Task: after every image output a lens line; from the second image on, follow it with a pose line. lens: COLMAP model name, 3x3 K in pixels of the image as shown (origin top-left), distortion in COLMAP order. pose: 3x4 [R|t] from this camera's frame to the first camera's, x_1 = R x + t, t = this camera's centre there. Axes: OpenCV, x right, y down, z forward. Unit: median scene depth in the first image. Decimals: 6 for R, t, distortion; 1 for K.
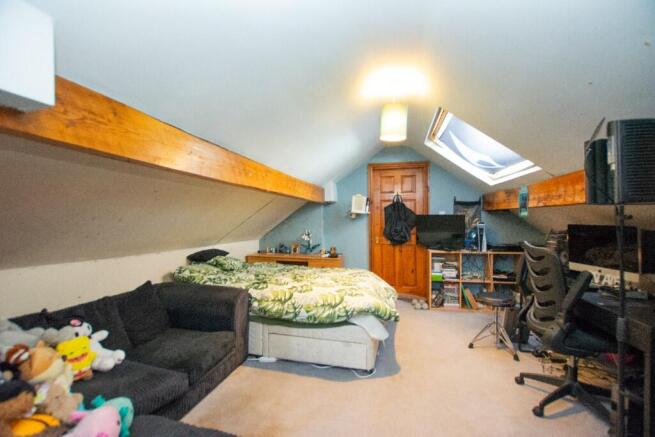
lens RADIAL K [[293.1, 0, 331.8], [0, 293.1, 219.8], [0, 0, 1]] dist [-0.026762, -0.000947]
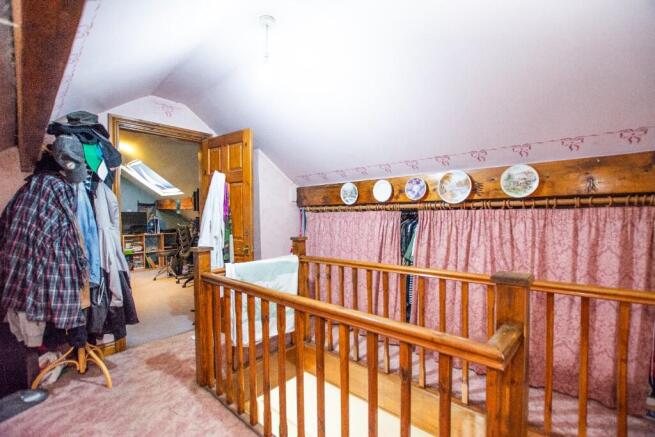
lens RADIAL K [[293.1, 0, 331.9], [0, 293.1, 221.7], [0, 0, 1]] dist [-0.026762, -0.000947]
pose [[0.504863, -0.031802, 0.862613, -0.426992], [0.007033, 0.999439, 0.032730, -0.008835], [-0.863171, -0.010457, 0.504804, -0.733506]]
